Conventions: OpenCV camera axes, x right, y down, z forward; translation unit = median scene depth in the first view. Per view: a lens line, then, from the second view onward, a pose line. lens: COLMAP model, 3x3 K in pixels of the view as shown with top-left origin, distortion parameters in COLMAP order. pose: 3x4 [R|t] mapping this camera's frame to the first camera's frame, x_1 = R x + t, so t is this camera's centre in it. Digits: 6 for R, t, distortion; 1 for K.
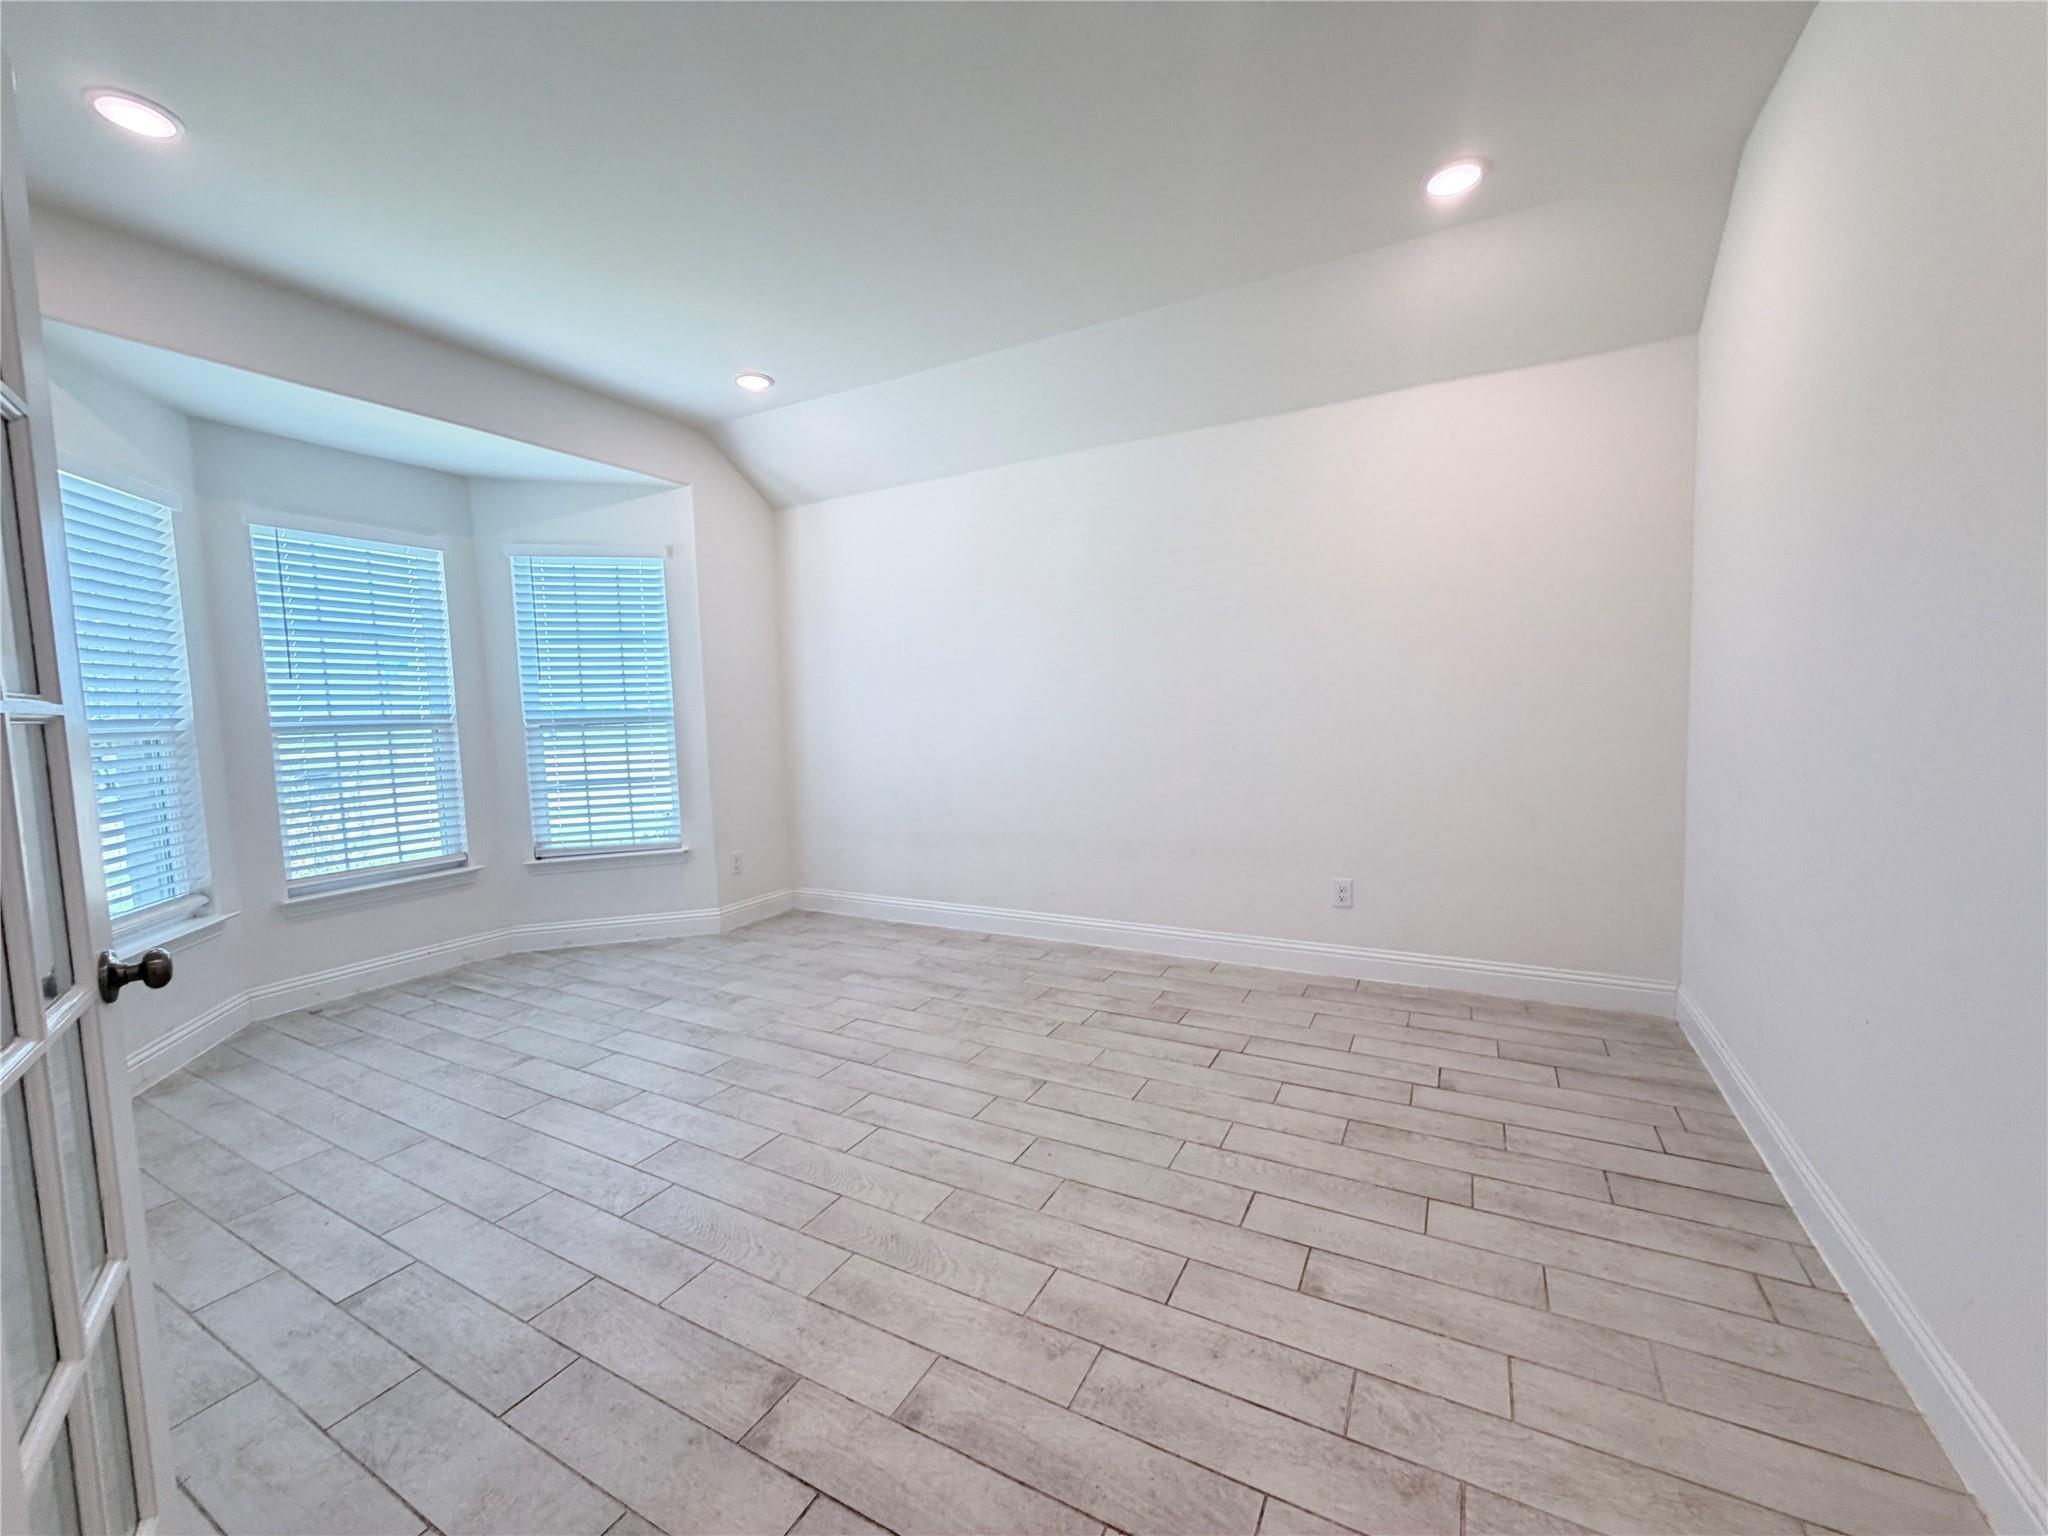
lens RADIAL K [[820.4, 0, 1020.2], [0, 820.4, 769.8], [0, 0, 1]] dist [0.000073, -0.000027]
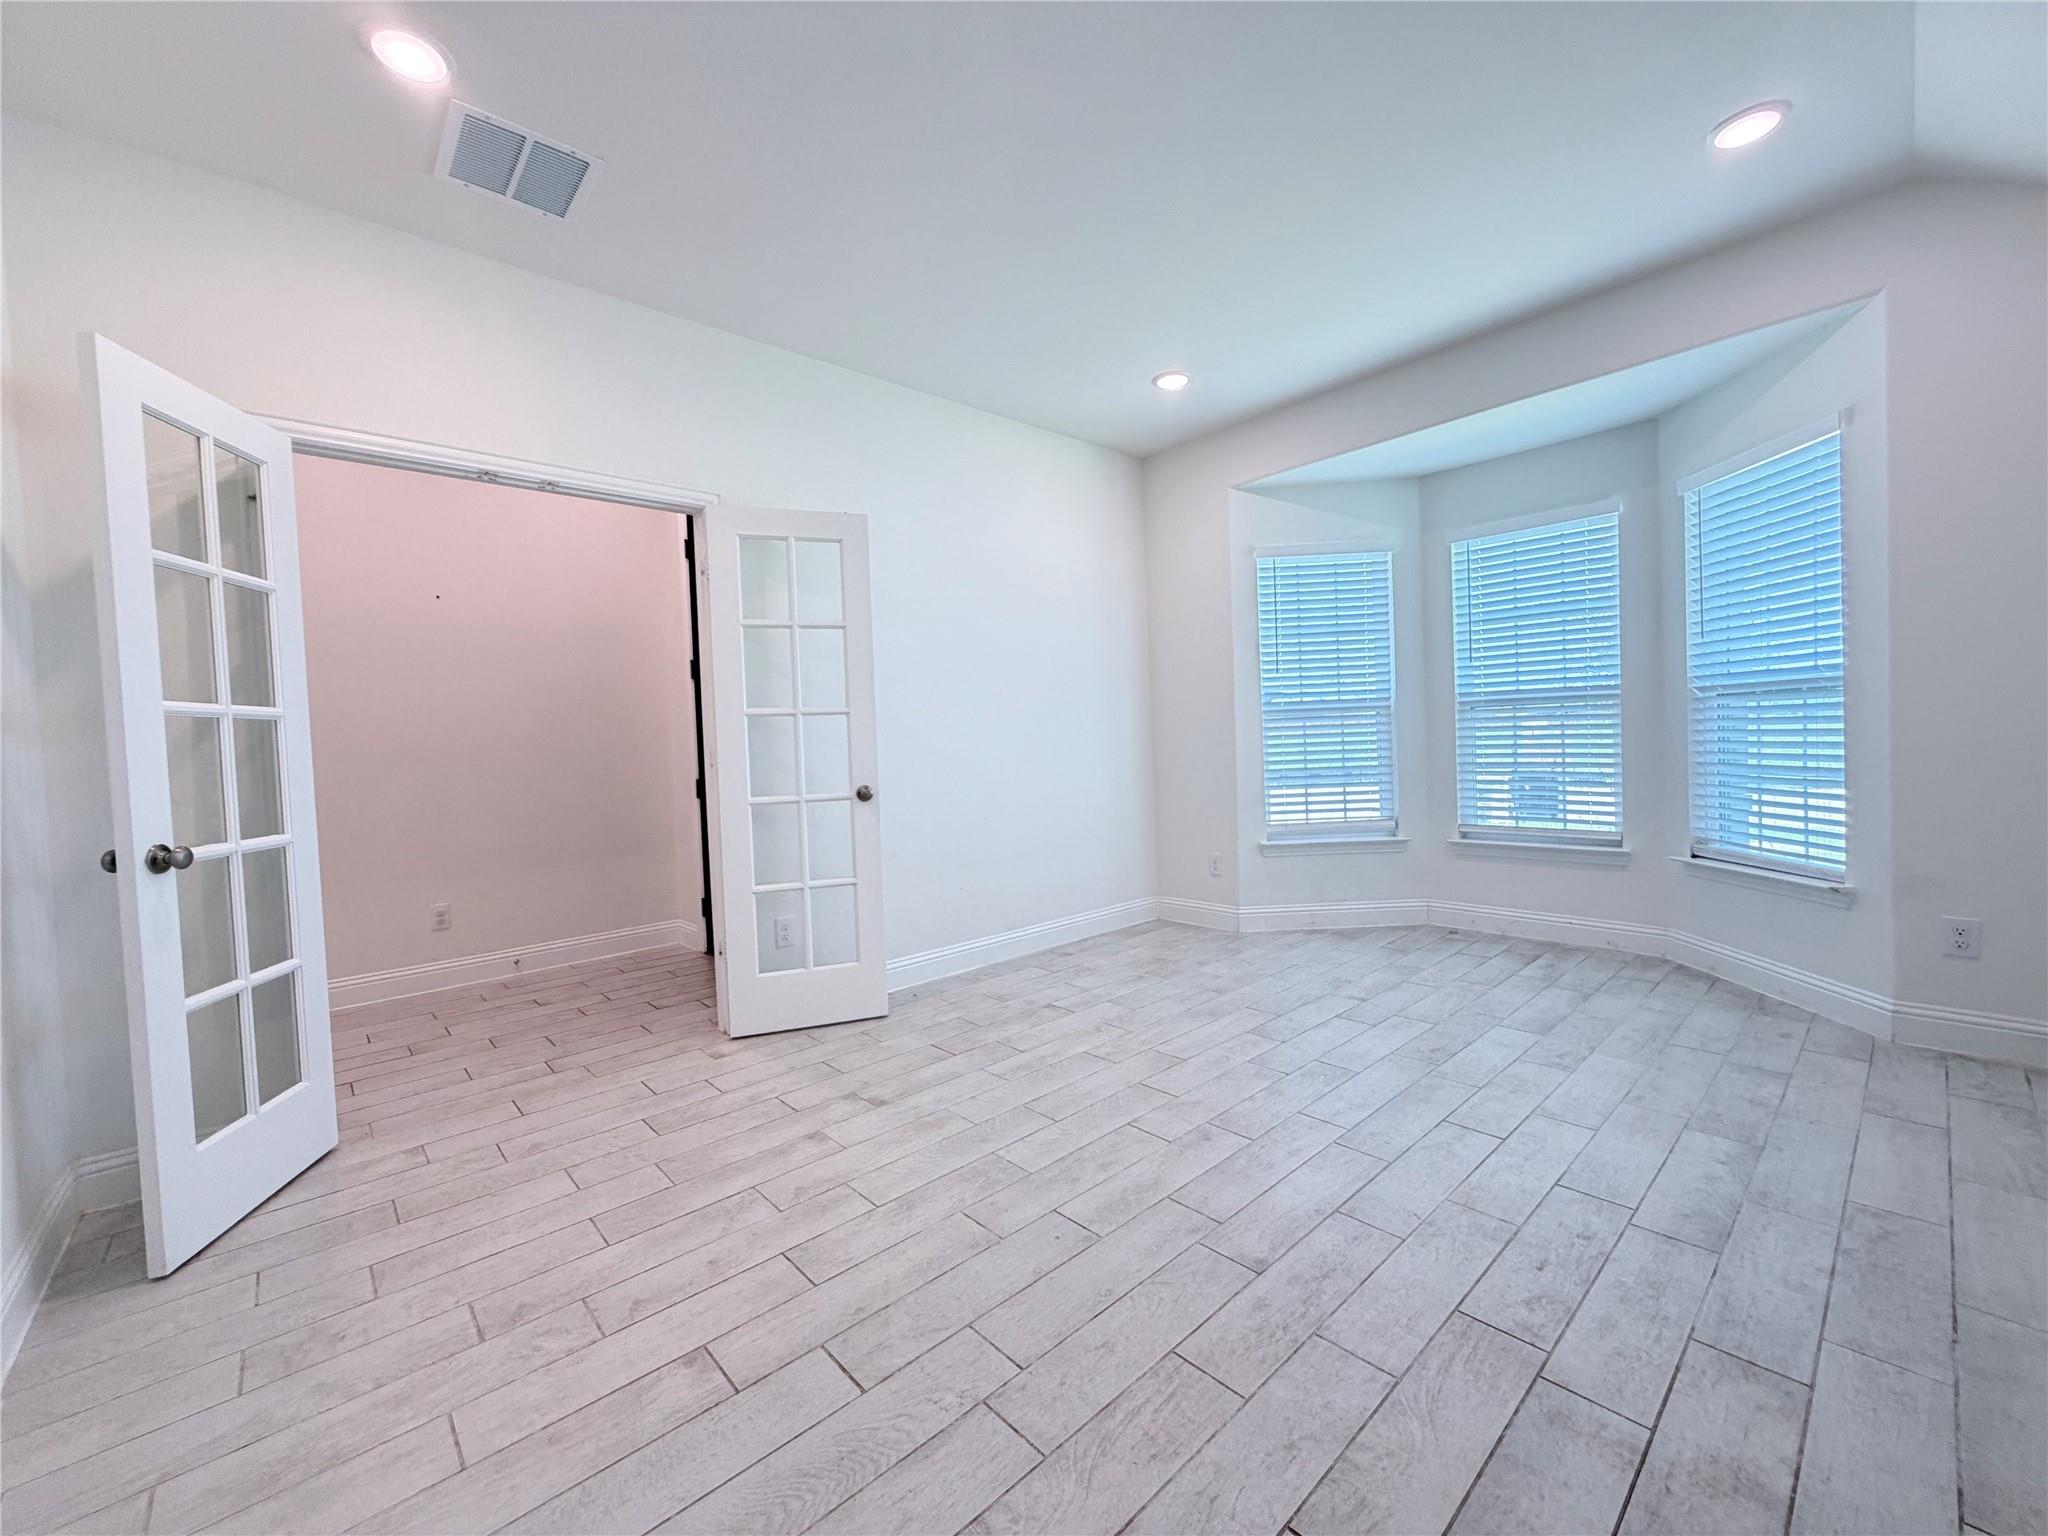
lens RADIAL K [[820.4, 0, 1020.2], [0, 820.4, 769.8], [0, 0, 1]] dist [0.000073, -0.000027]
pose [[-0.328915, 0.075833, -0.941310, 0.589777], [-0.027802, 0.995561, 0.089918, -0.048774], [0.943950, 0.055746, -0.325347, 0.911875]]
